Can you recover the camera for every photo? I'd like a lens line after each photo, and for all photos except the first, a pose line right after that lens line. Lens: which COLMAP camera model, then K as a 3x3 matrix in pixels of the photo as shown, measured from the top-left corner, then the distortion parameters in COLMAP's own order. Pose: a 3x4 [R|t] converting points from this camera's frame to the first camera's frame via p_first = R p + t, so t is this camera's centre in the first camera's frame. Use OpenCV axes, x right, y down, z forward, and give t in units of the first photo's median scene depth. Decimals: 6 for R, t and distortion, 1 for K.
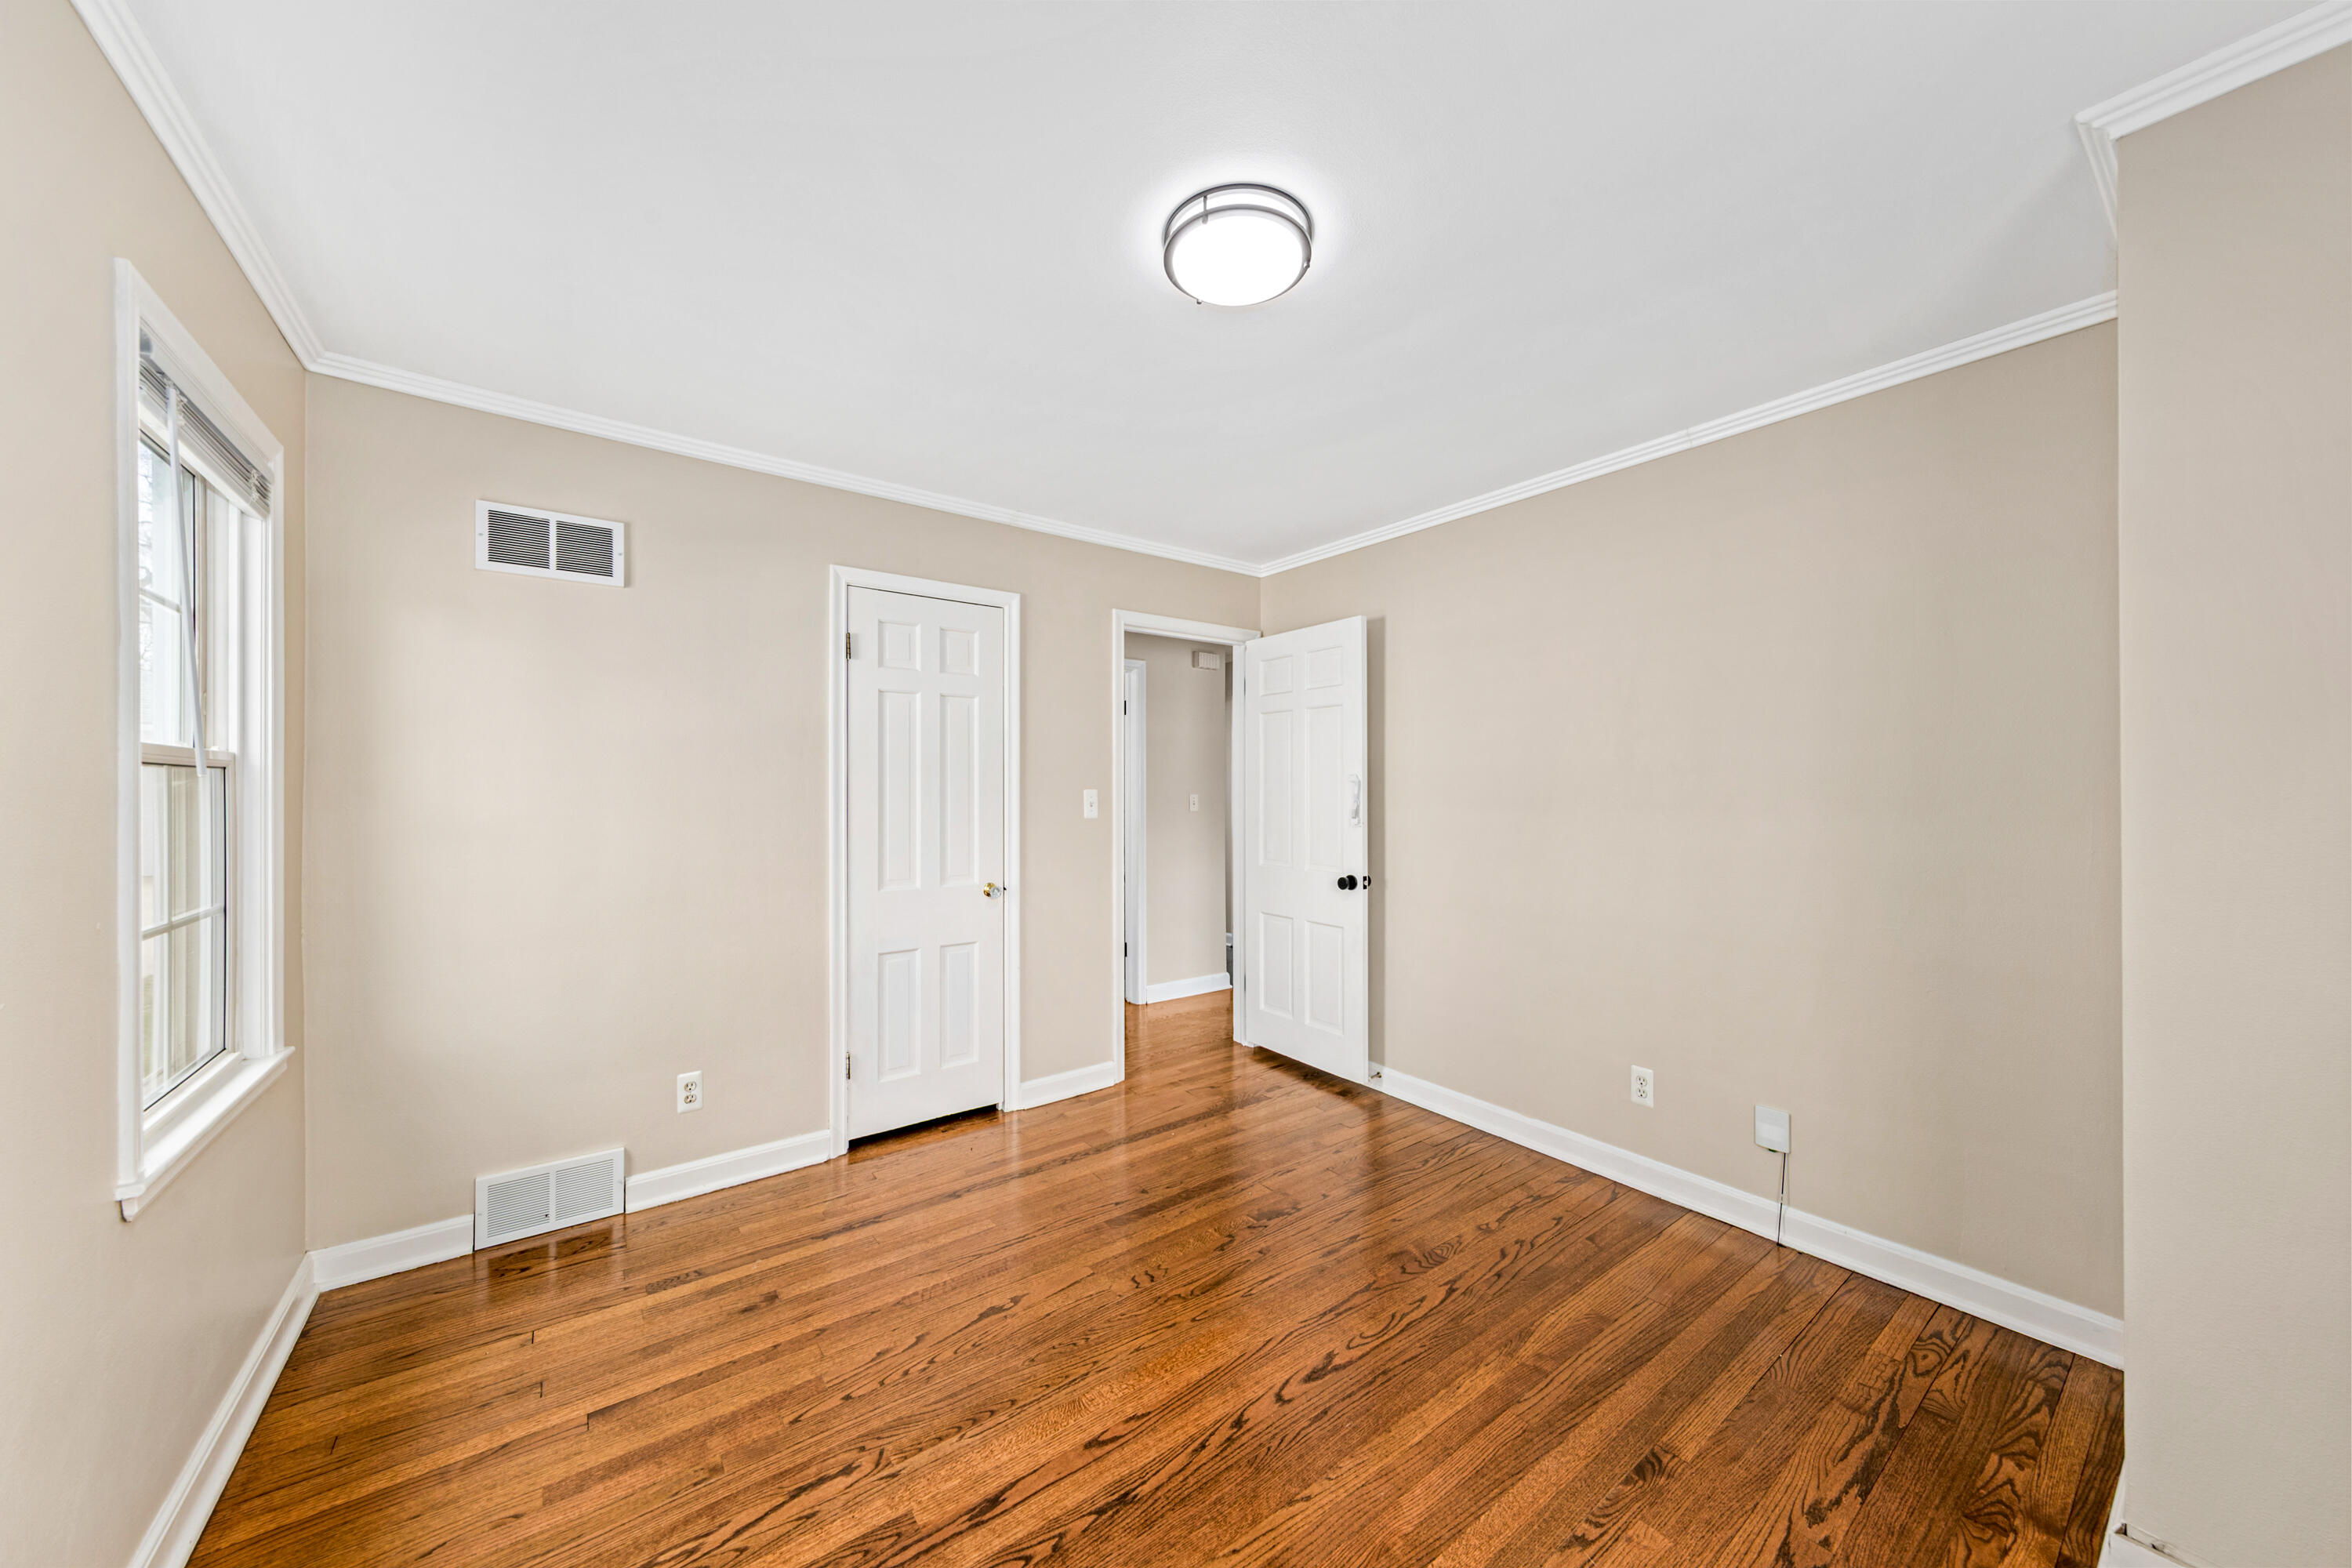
lens RADIAL K [[846.4, 0, 1173.7], [0, 846.4, 803.6], [0, 0, 1]] dist [0.000340, -0.000021]
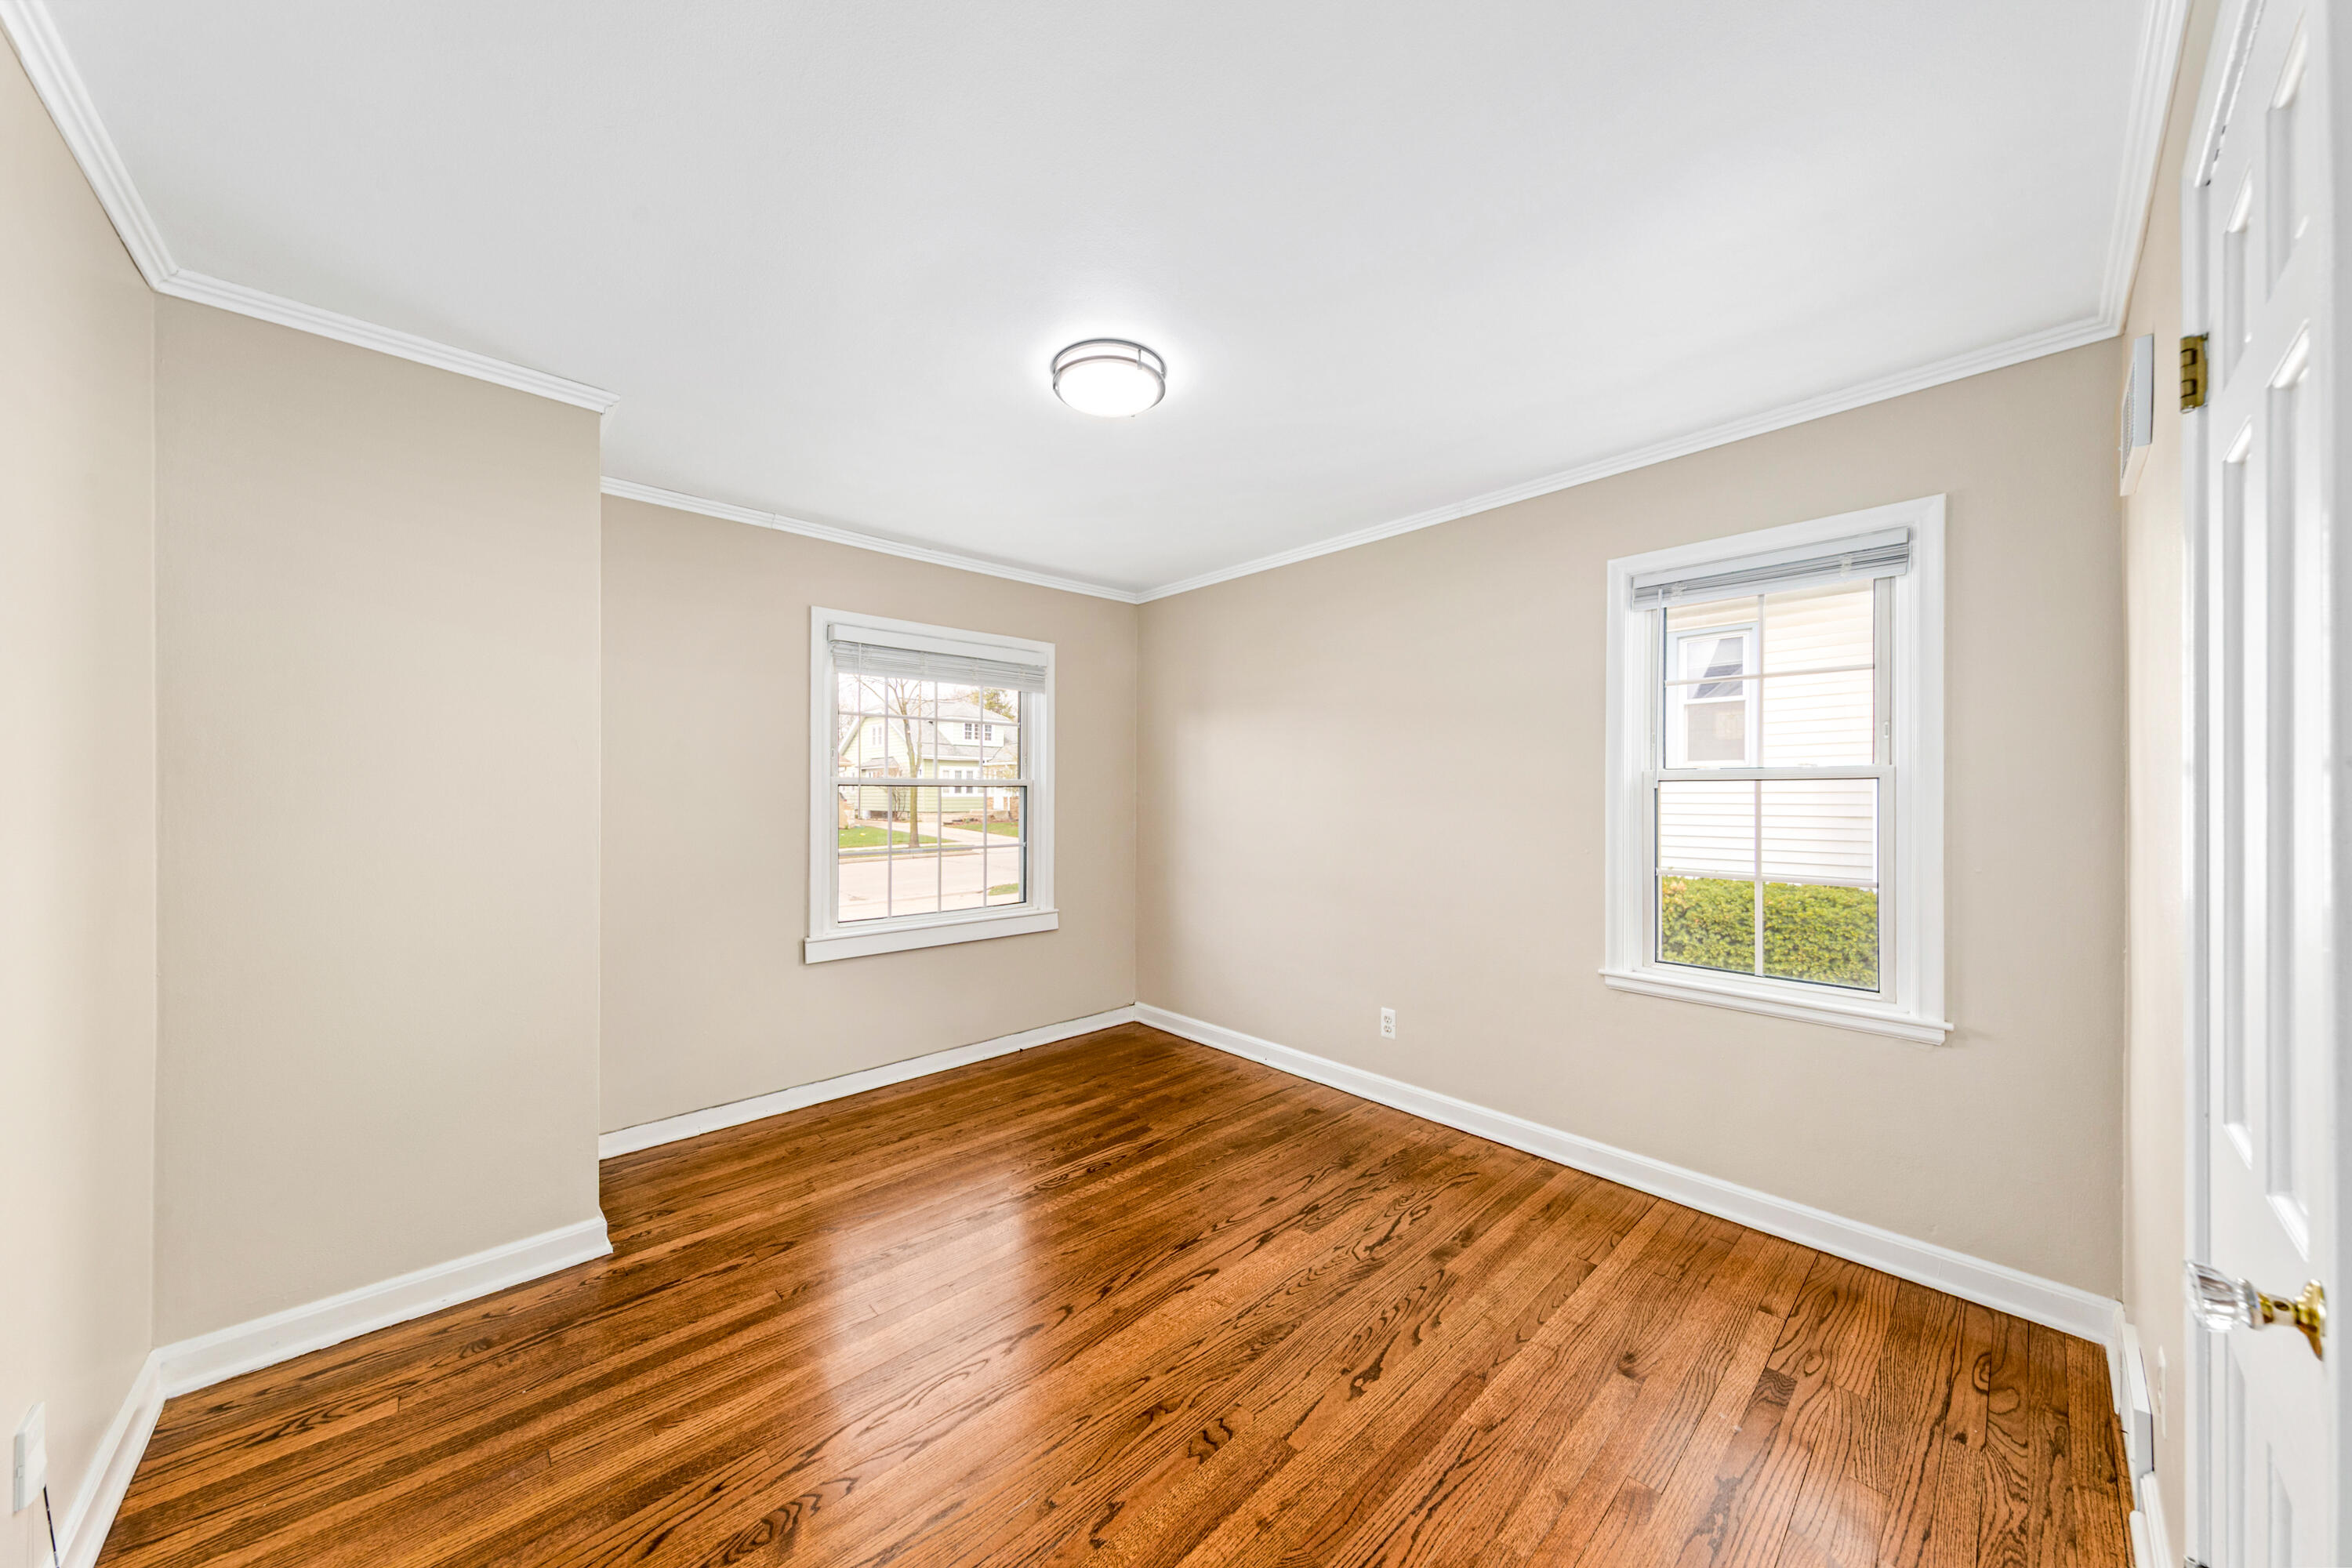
lens RADIAL K [[790.3, 0, 1164.4], [0, 790.3, 796.8], [0, 0, 1]] dist [0.008543, -0.000006]
pose [[-0.995207, -0.001751, -0.097774, 0.102165], [-0.002649, 0.999955, 0.009056, -0.022180], [0.097754, 0.009272, -0.995167, 2.101921]]
